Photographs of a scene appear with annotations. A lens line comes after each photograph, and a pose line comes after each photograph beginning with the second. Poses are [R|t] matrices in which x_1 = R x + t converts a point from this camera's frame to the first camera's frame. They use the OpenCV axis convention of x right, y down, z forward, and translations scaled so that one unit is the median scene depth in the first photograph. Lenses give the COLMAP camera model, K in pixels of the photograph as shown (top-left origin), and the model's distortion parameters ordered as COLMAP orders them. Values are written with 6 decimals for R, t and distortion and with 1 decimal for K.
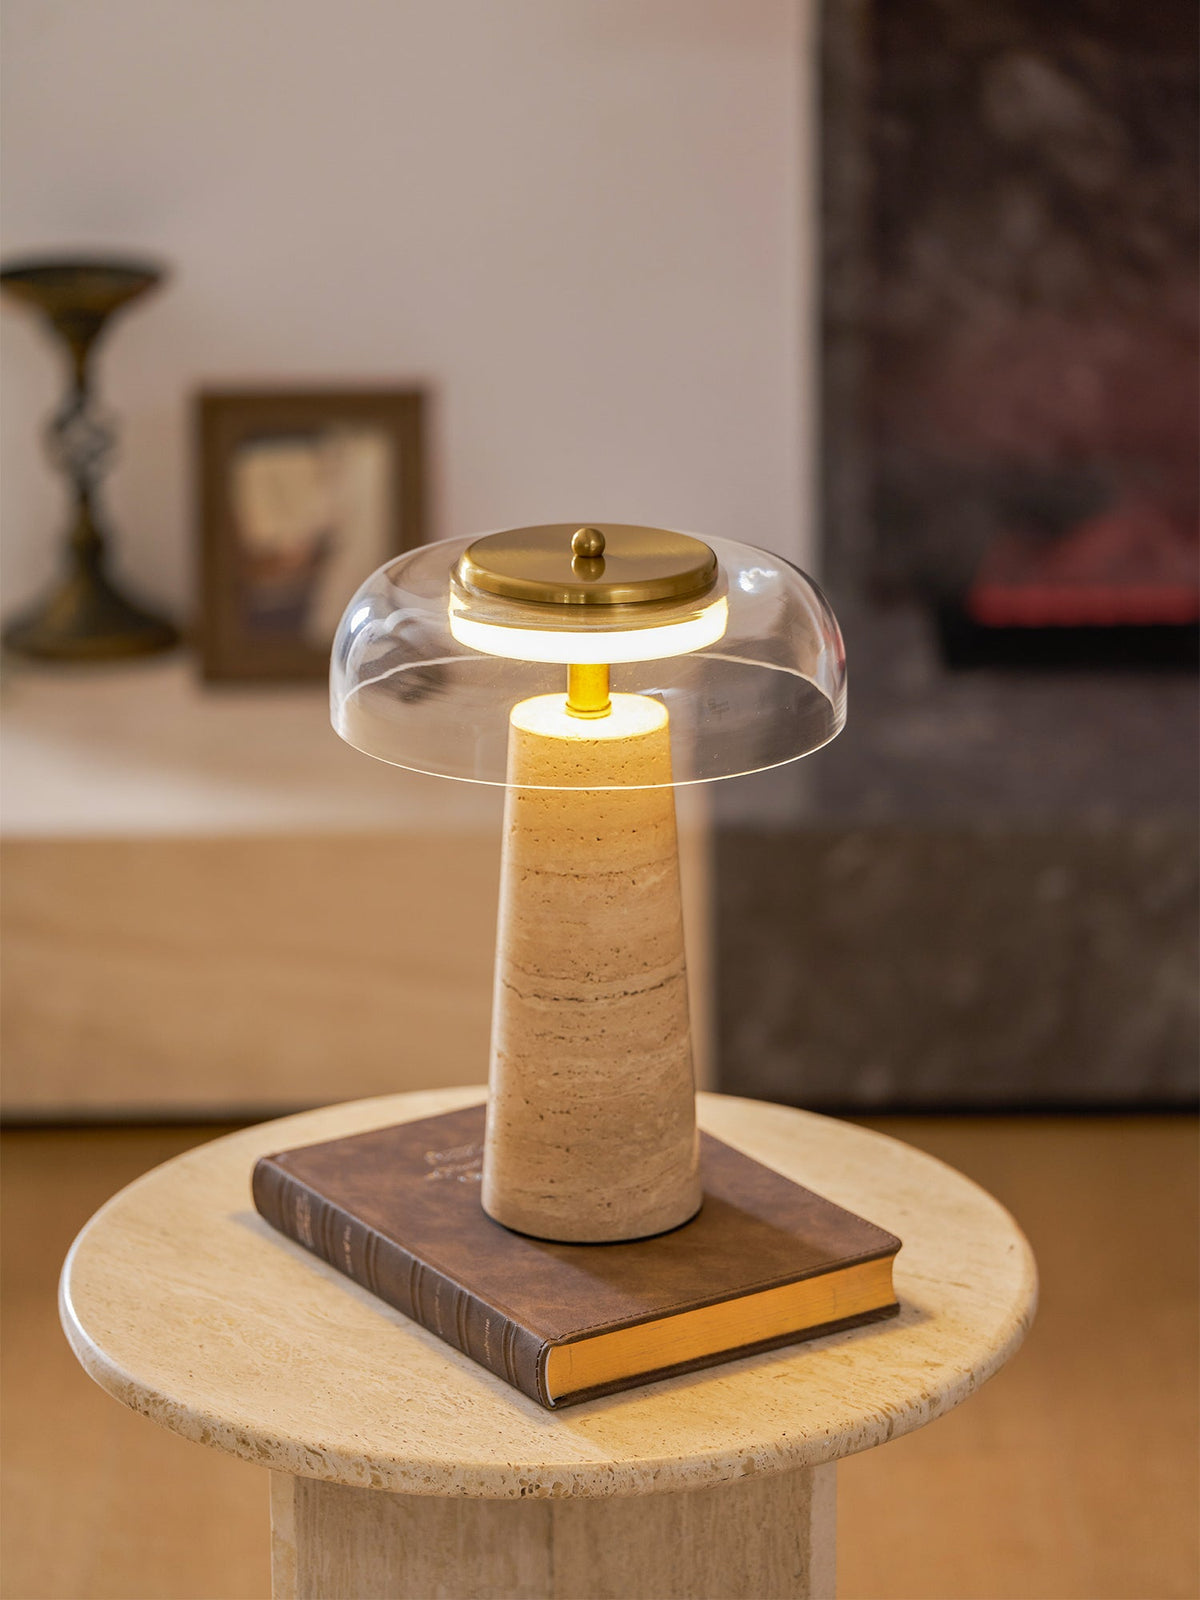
lens RADIAL K [[5224.1, 0, 604.8], [0, 5224.1, 661.5], [0, 0, 1]] dist [0.017707, 1.377501]
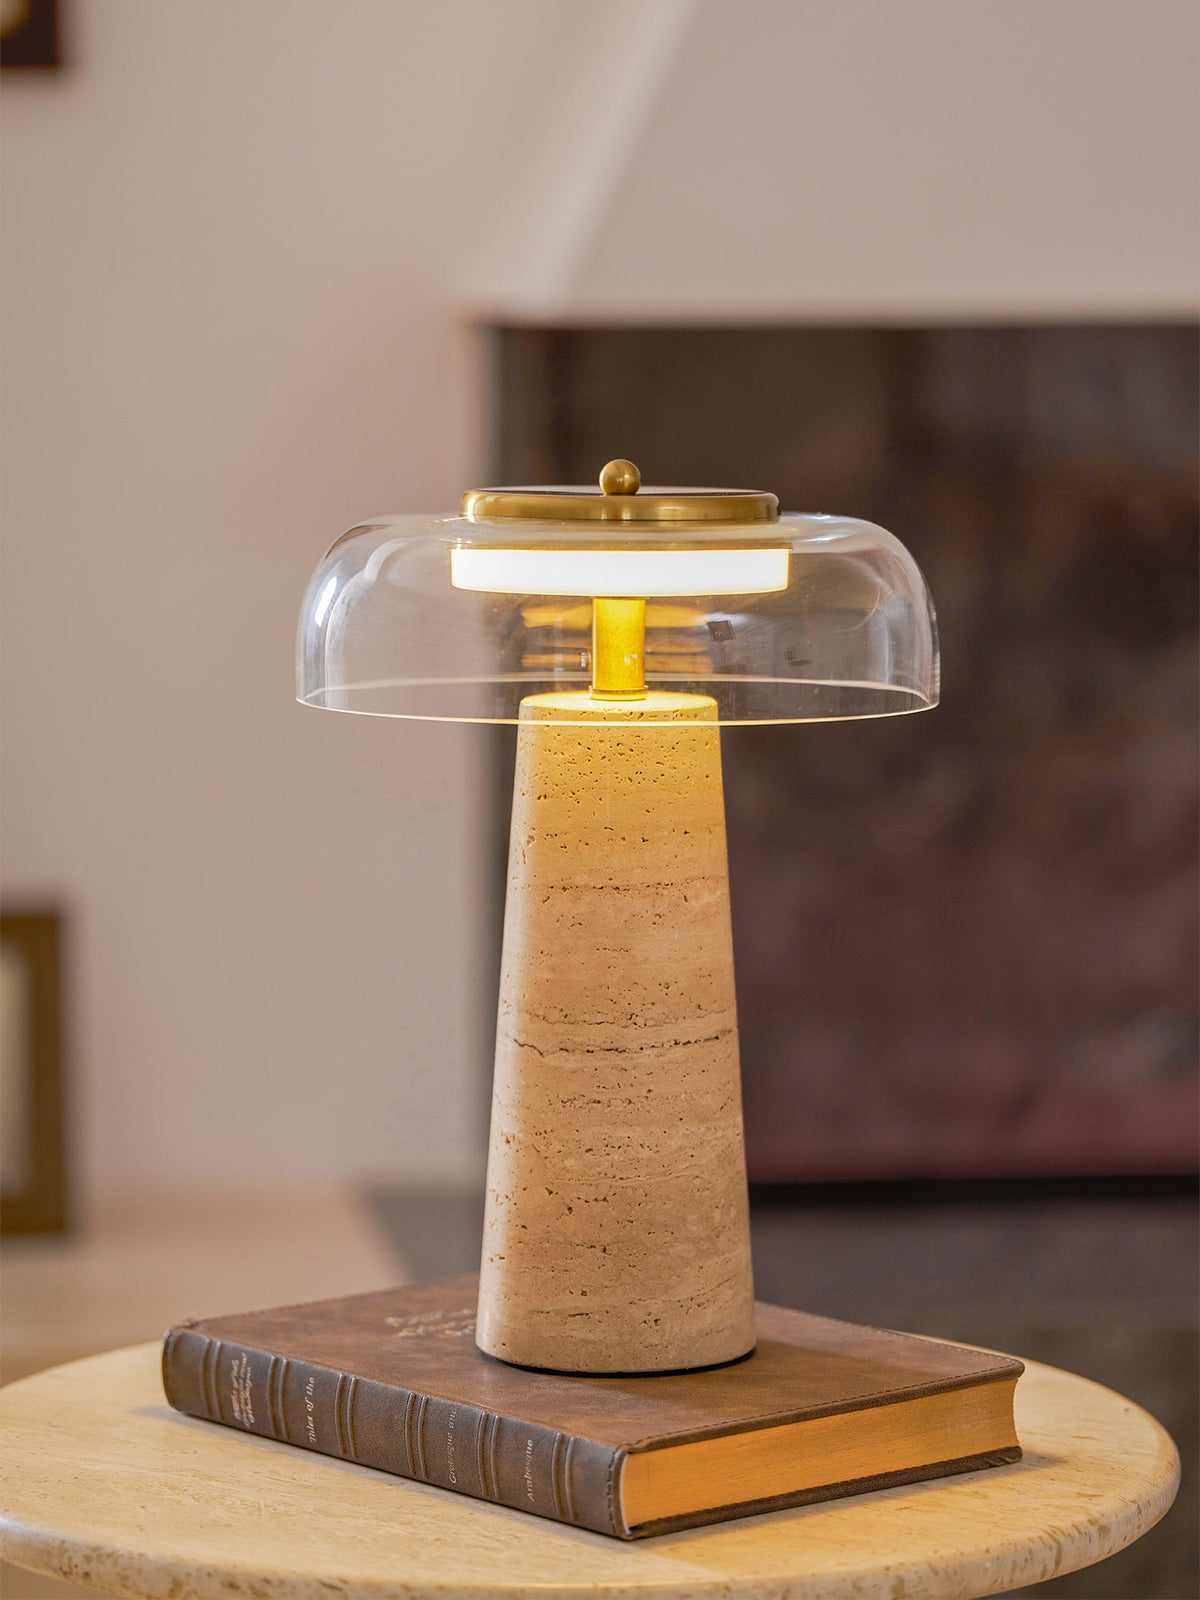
lens RADIAL K [[5224.1, 0, 604.8], [0, 5224.1, 661.5], [0, 0, 1]] dist [0.017707, 1.377501]
pose [[0.990877, -0.001172, 0.134761, -0.113447], [0.029761, 0.977176, -0.210336, 0.173253], [-0.131439, 0.212428, 0.968297, 0.221299]]
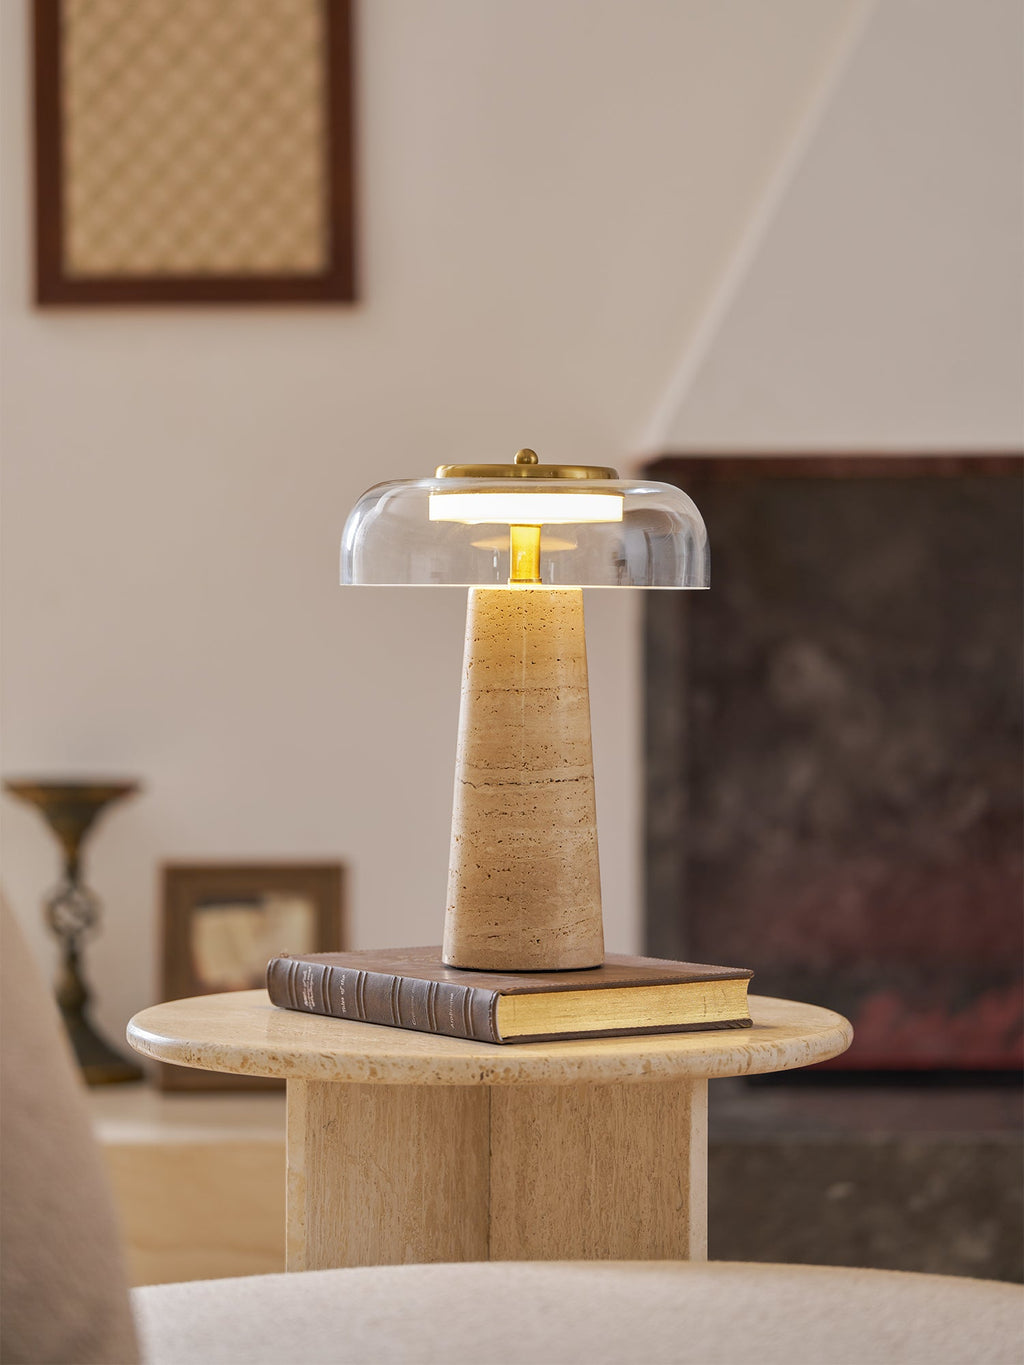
lens RADIAL K [[4456.8, 0, 516.1], [0, 4456.8, 564.4], [0, 0, 1]] dist [0.017707, 1.377501]
pose [[0.999646, 0.010510, 0.024424, -0.034573], [-0.003089, 0.958240, -0.285950, 0.344219], [-0.026409, 0.285774, 0.957933, -0.140010]]
